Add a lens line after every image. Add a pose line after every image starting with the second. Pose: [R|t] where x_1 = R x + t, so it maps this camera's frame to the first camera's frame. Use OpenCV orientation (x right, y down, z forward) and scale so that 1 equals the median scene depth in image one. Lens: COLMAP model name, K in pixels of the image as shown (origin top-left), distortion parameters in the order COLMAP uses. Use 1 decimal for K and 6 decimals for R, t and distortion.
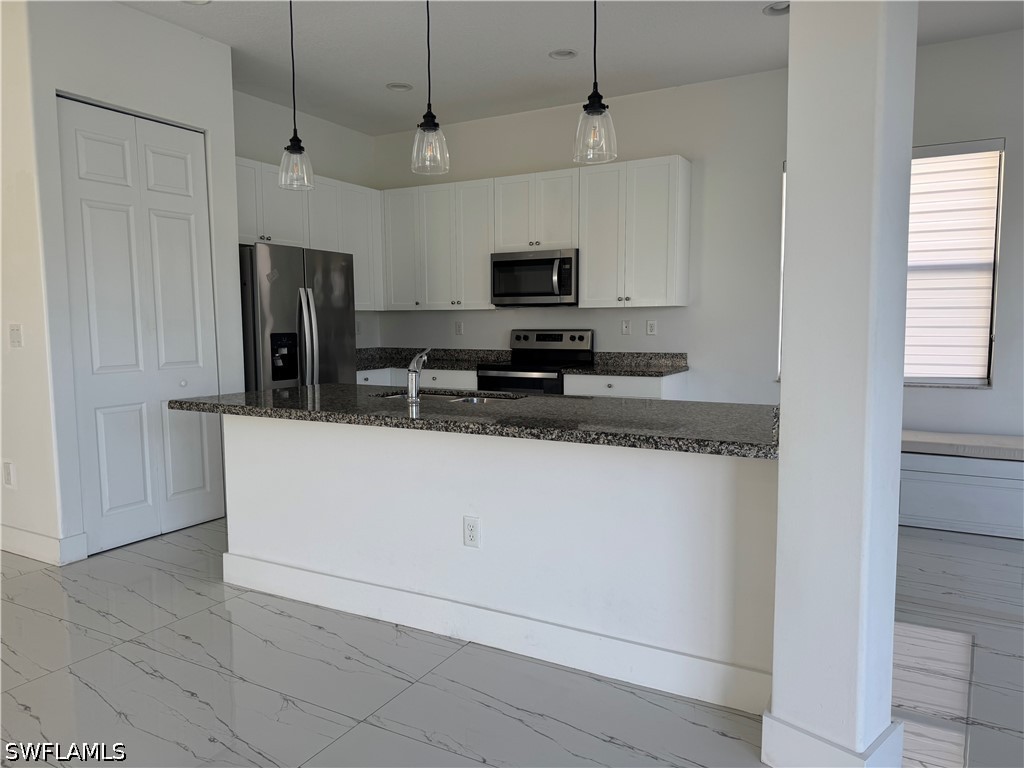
lens RADIAL K [[715.3, 0, 512.0], [0, 715.3, 384.0], [0, 0, 1]] dist [0.158507, -0.269594]
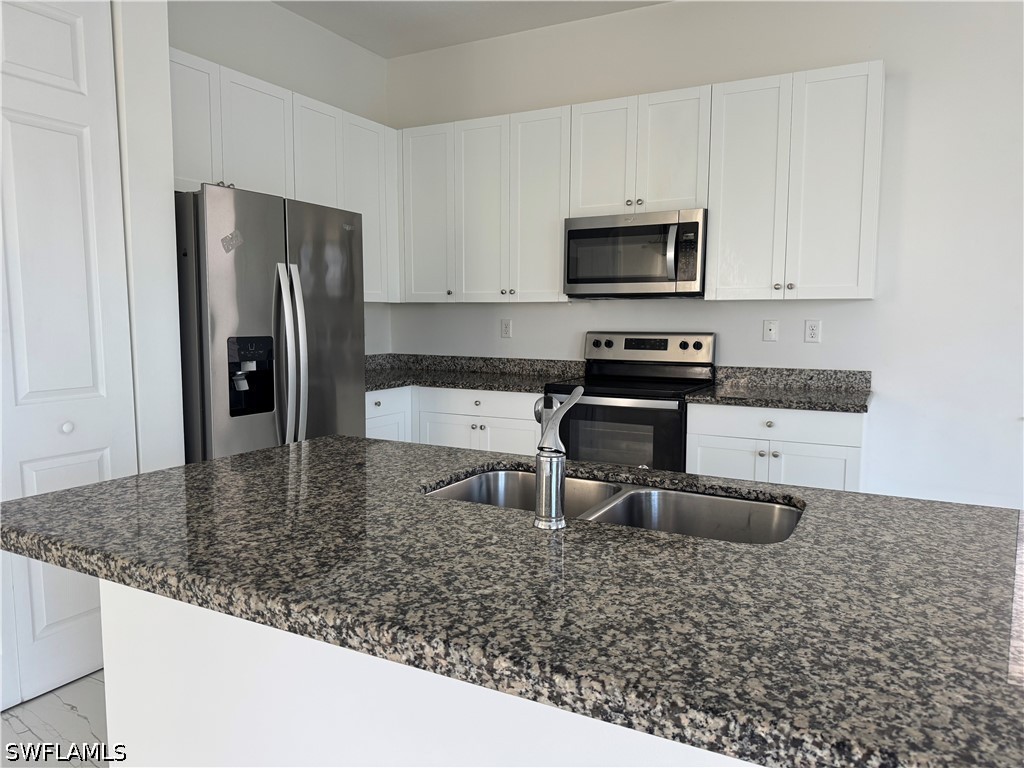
lens RADIAL K [[715.3, 0, 512.0], [0, 715.3, 384.0], [0, 0, 1]] dist [0.158507, -0.269594]
pose [[0.999782, 0.008616, 0.019039, -0.095345], [-0.008737, 0.999942, 0.006267, -0.032430], [-0.018984, -0.006432, 0.999799, 0.344310]]
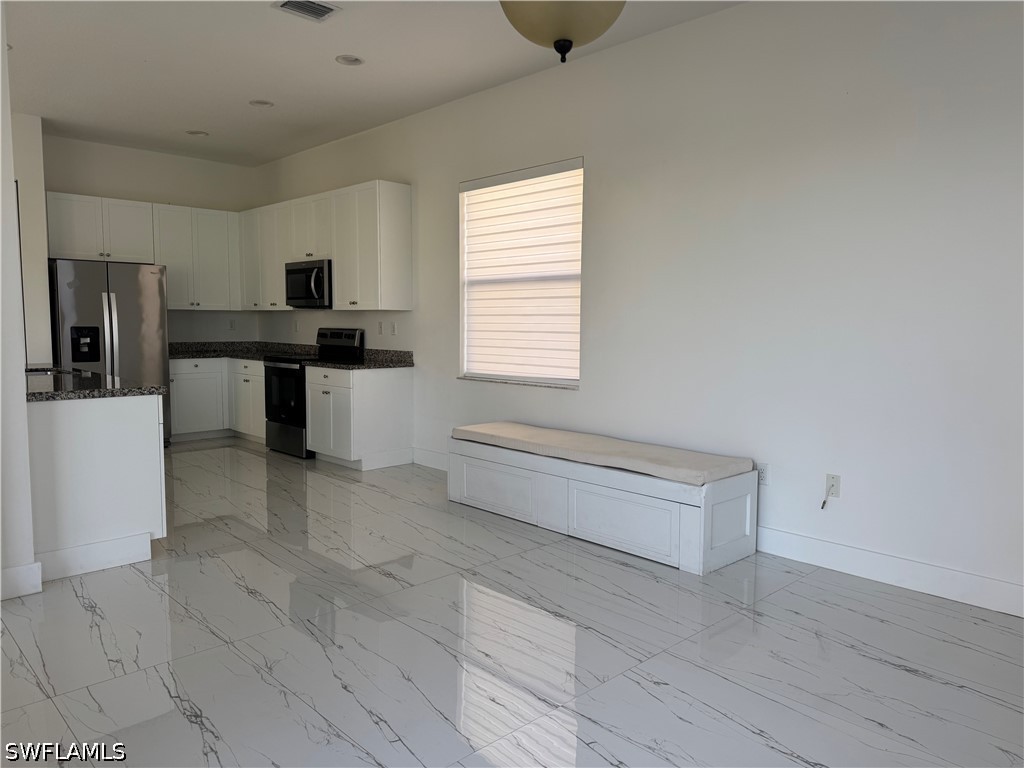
lens RADIAL K [[715.3, 0, 512.0], [0, 715.3, 384.0], [0, 0, 1]] dist [0.158507, -0.269594]
pose [[0.957881, 0.039557, -0.284426, 0.716437], [-0.039959, 0.999192, 0.004390, -0.002581], [0.284370, 0.007161, 0.958688, -0.045553]]
